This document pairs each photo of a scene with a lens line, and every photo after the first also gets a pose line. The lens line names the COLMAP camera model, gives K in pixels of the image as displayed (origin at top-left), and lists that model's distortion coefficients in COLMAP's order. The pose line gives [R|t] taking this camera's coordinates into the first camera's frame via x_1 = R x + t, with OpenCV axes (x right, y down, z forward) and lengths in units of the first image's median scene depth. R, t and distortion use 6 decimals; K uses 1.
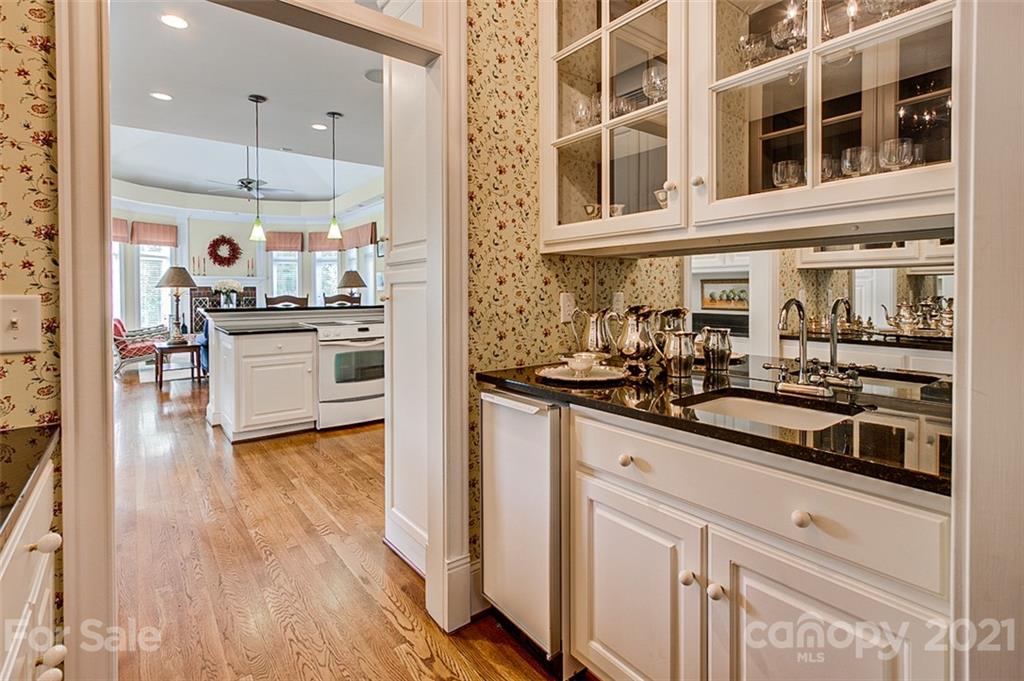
lens RADIAL K [[491.4, 0, 508.8], [0, 491.4, 310.5], [0, 0, 1]] dist [-0.014391, -0.000107]
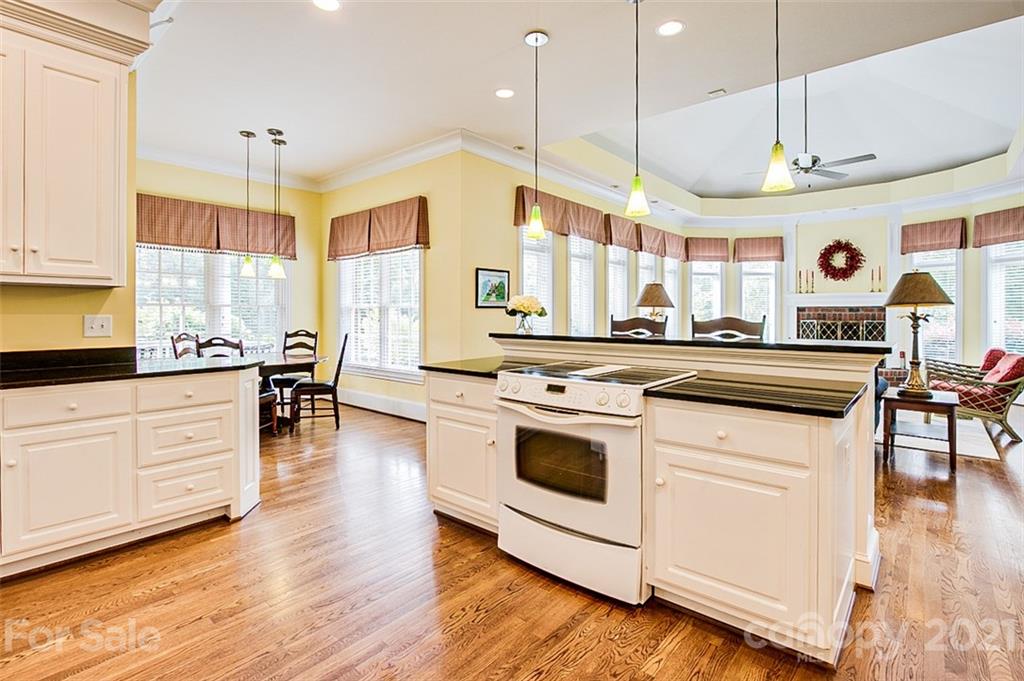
lens RADIAL K [[491.4, 0, 508.8], [0, 491.4, 310.5], [0, 0, 1]] dist [-0.014391, -0.000107]
pose [[0.194001, -0.003313, -0.980996, 0.079911], [-0.040148, 0.999130, -0.011314, -0.014274], [0.980180, 0.041580, 0.193699, 0.383825]]
